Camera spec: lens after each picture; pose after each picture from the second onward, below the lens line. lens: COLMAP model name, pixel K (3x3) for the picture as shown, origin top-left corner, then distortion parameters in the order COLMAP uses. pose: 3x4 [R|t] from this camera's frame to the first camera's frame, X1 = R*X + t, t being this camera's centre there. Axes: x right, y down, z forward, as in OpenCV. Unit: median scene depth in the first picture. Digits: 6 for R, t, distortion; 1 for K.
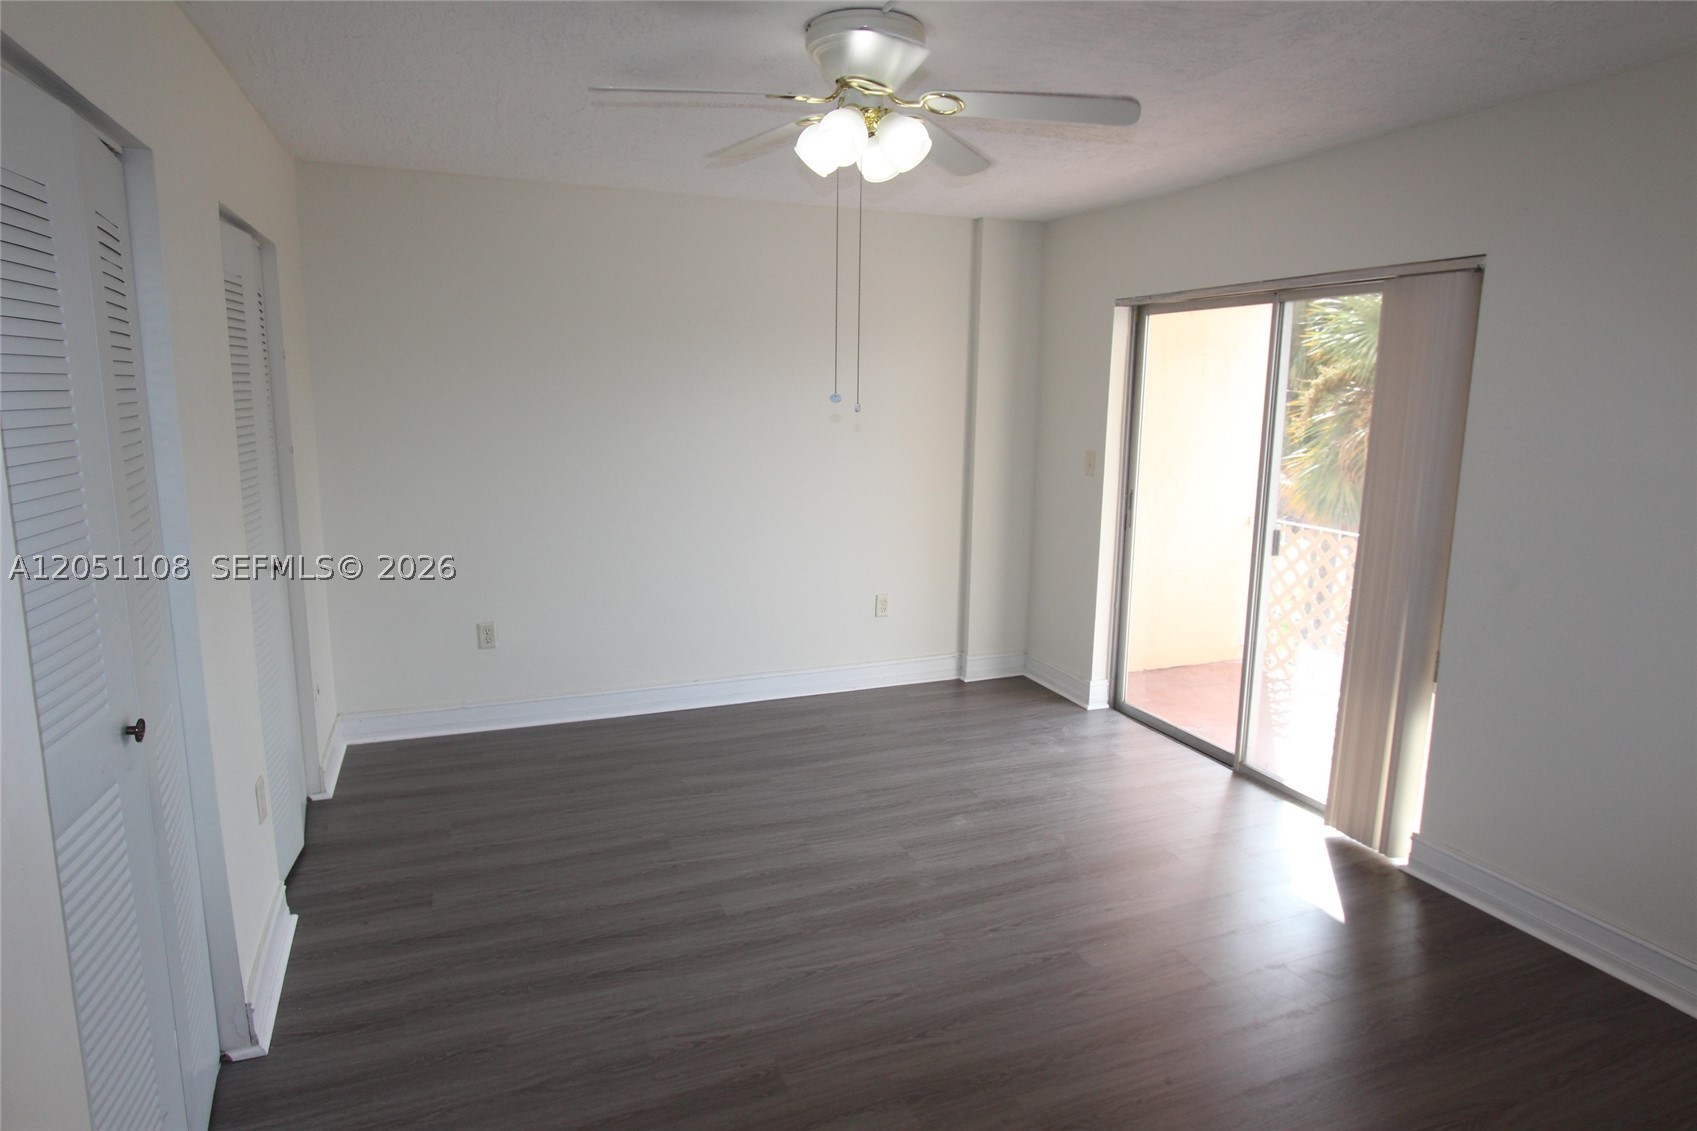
lens RADIAL K [[972.1, 0, 851.4], [0, 972.1, 558.2], [0, 0, 1]] dist [-0.014657, 0.007045]
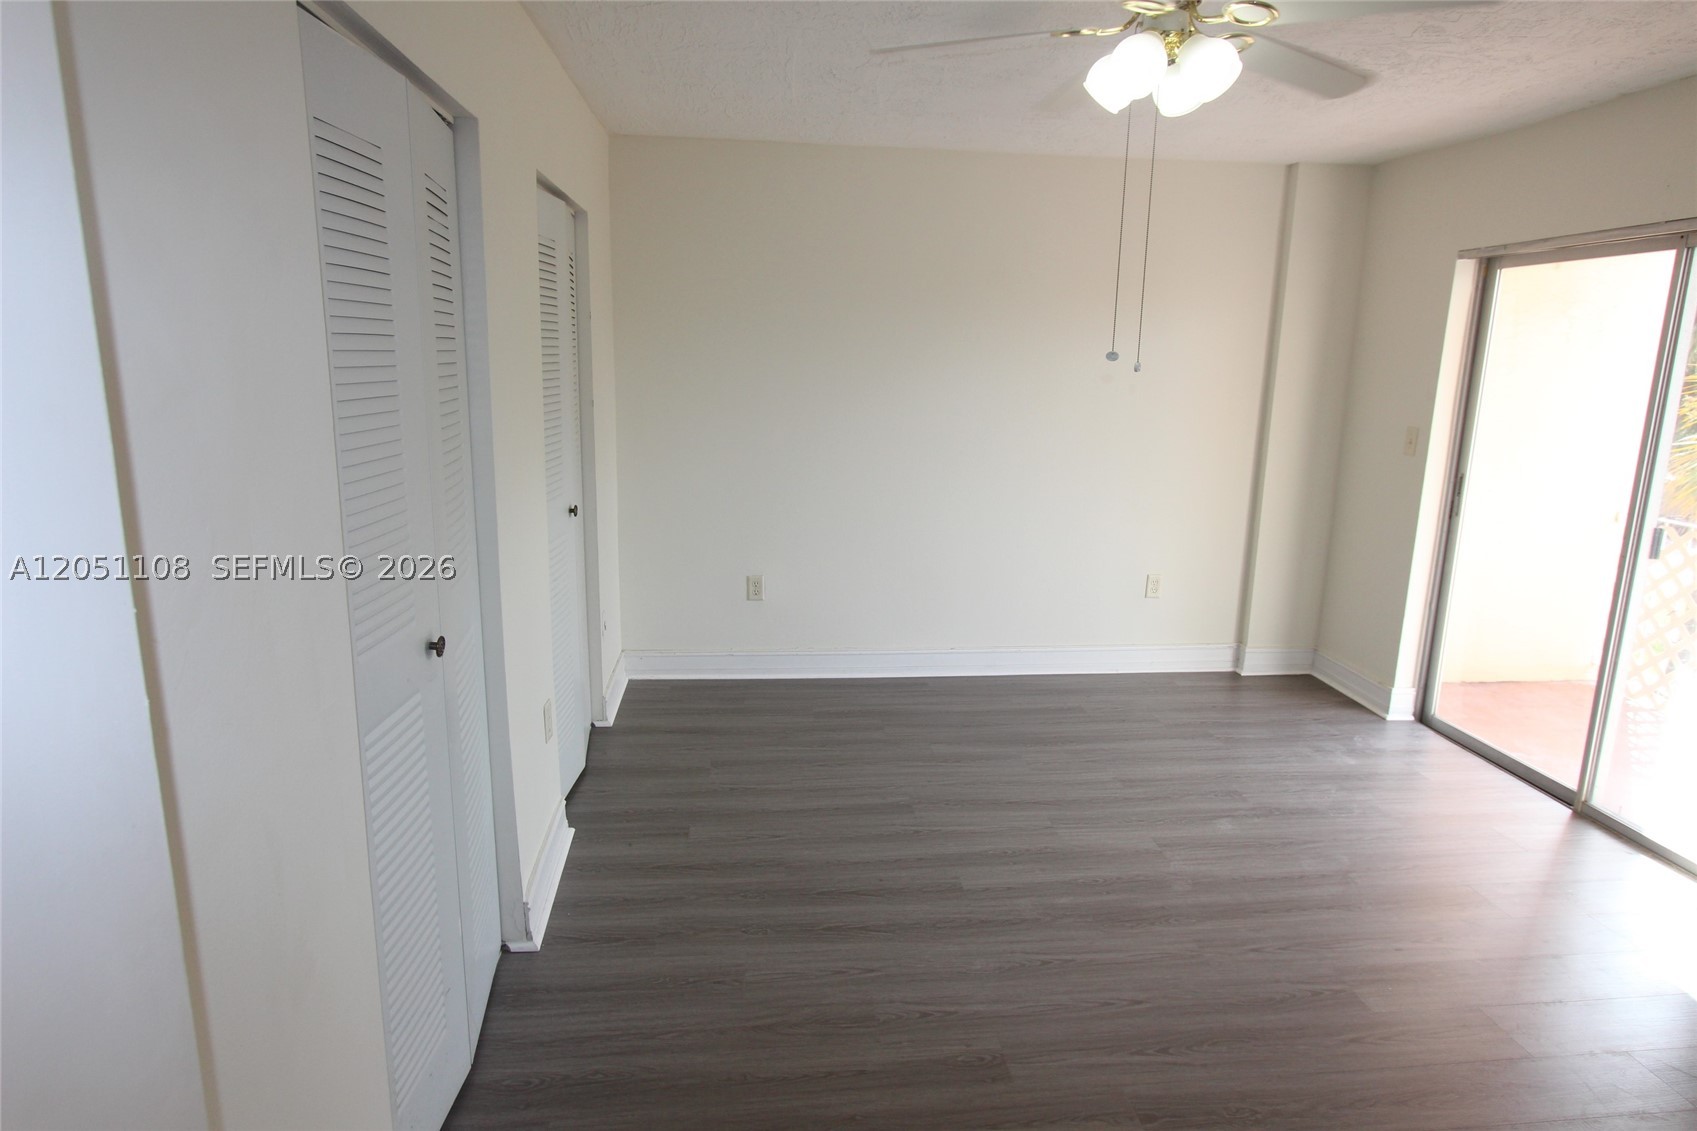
lens RADIAL K [[972.1, 0, 851.4], [0, 972.1, 558.2], [0, 0, 1]] dist [-0.014657, 0.007045]
pose [[0.960714, 0.063248, -0.270236, 0.005159], [-0.055320, 0.997788, 0.036862, 0.005280], [0.271970, -0.020464, 0.962088, 0.032513]]
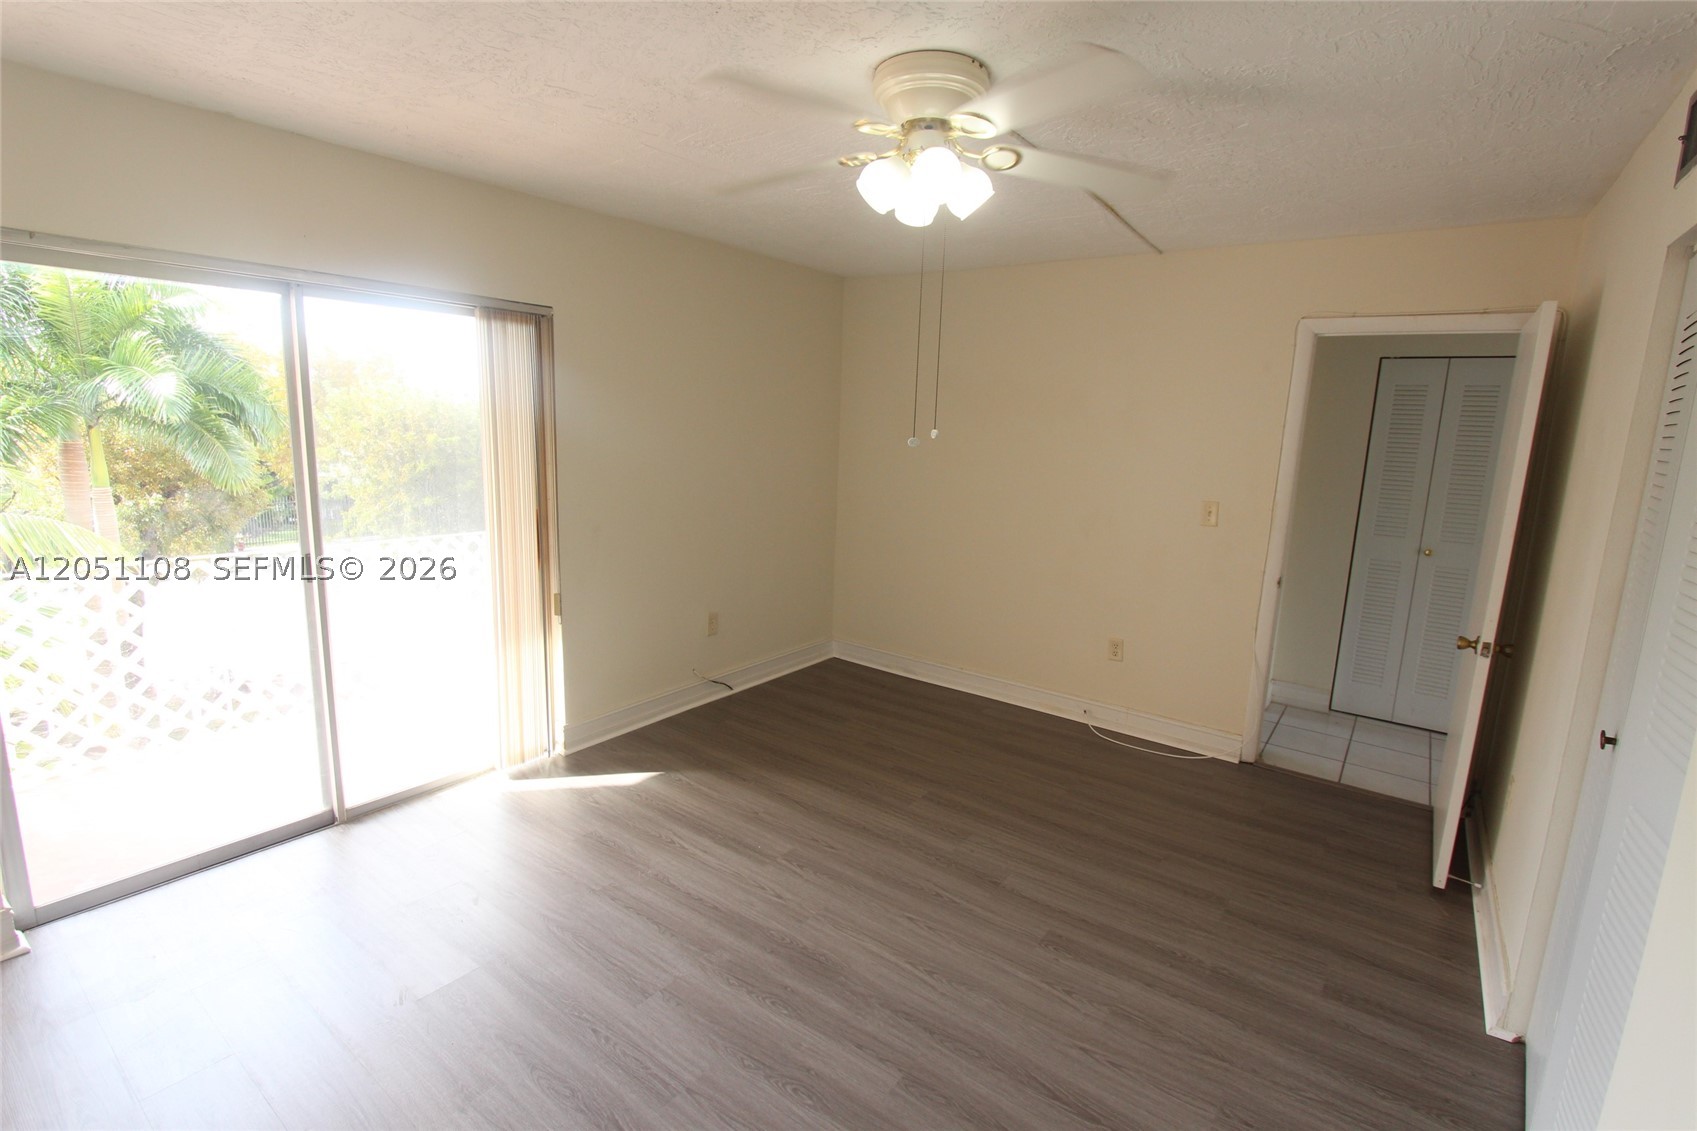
lens RADIAL K [[782.8, 0, 850.5], [0, 782.8, 558.0], [0, 0, 1]] dist [-0.017790, 0.003519]
pose [[-0.522146, -0.181247, 0.833375, -0.534929], [0.105166, 0.956017, 0.273811, -0.214942], [-0.846347, 0.230612, -0.480119, 1.173202]]
